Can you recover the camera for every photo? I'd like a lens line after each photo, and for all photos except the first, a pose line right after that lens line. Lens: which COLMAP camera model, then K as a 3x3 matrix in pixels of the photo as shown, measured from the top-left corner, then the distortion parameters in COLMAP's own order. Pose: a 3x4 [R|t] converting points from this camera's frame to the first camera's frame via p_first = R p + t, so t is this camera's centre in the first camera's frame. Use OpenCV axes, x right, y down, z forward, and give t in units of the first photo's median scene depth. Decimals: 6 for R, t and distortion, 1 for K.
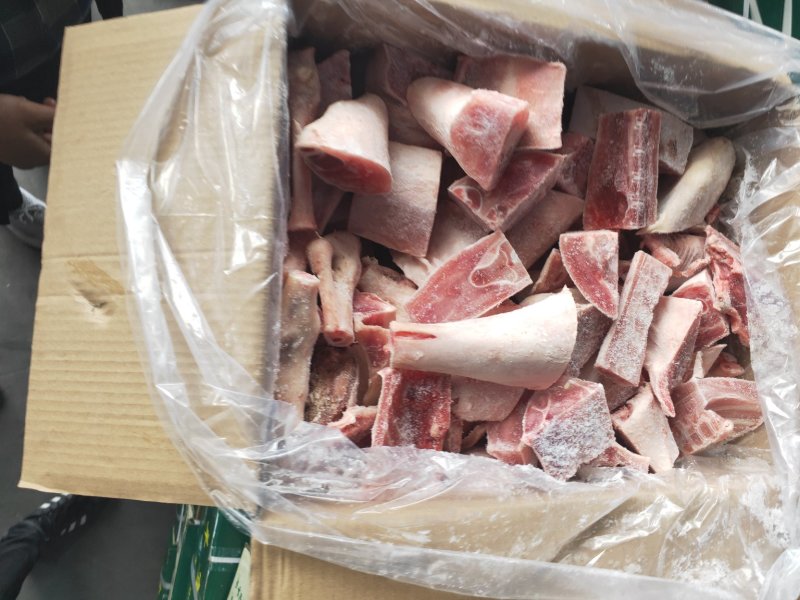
lens RADIAL K [[622.7, 0, 391.0], [0, 622.7, 301.1], [0, 0, 1]] dist [0.039483, -0.066472]
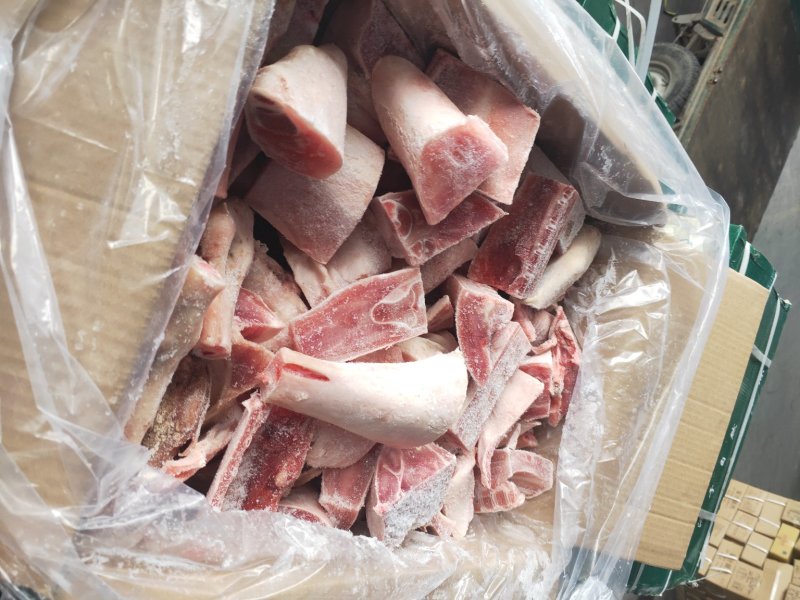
lens RADIAL K [[622.7, 0, 391.0], [0, 622.7, 301.1], [0, 0, 1]] dist [0.039483, -0.066472]
pose [[0.856292, 0.289222, 0.427919, -0.217723], [-0.334567, 0.941796, 0.032948, -0.085895], [-0.393484, -0.171381, 0.903216, 0.224910]]
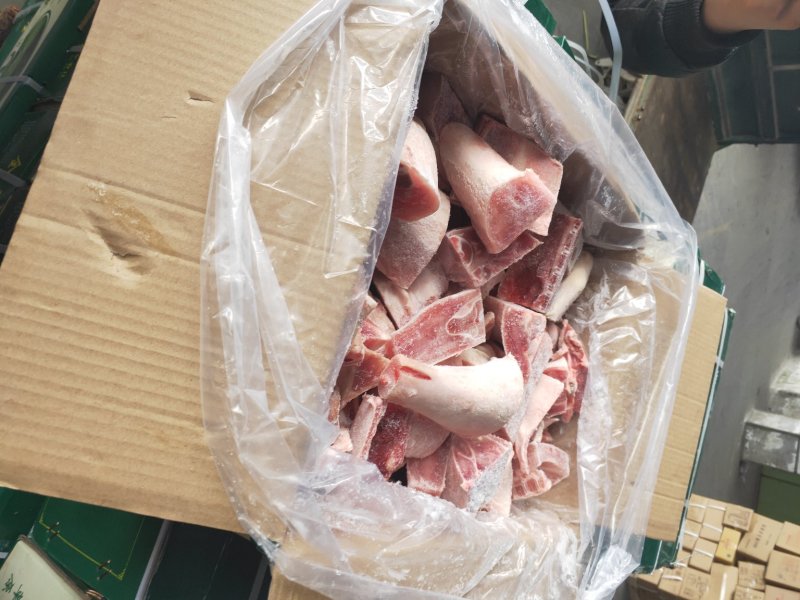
lens RADIAL K [[622.7, 0, 391.0], [0, 622.7, 301.1], [0, 0, 1]] dist [0.039483, -0.066472]
pose [[0.825015, 0.272916, 0.494840, -0.481082], [-0.286599, 0.956753, -0.049845, 0.004347], [-0.487044, -0.100698, 0.867553, 0.139151]]
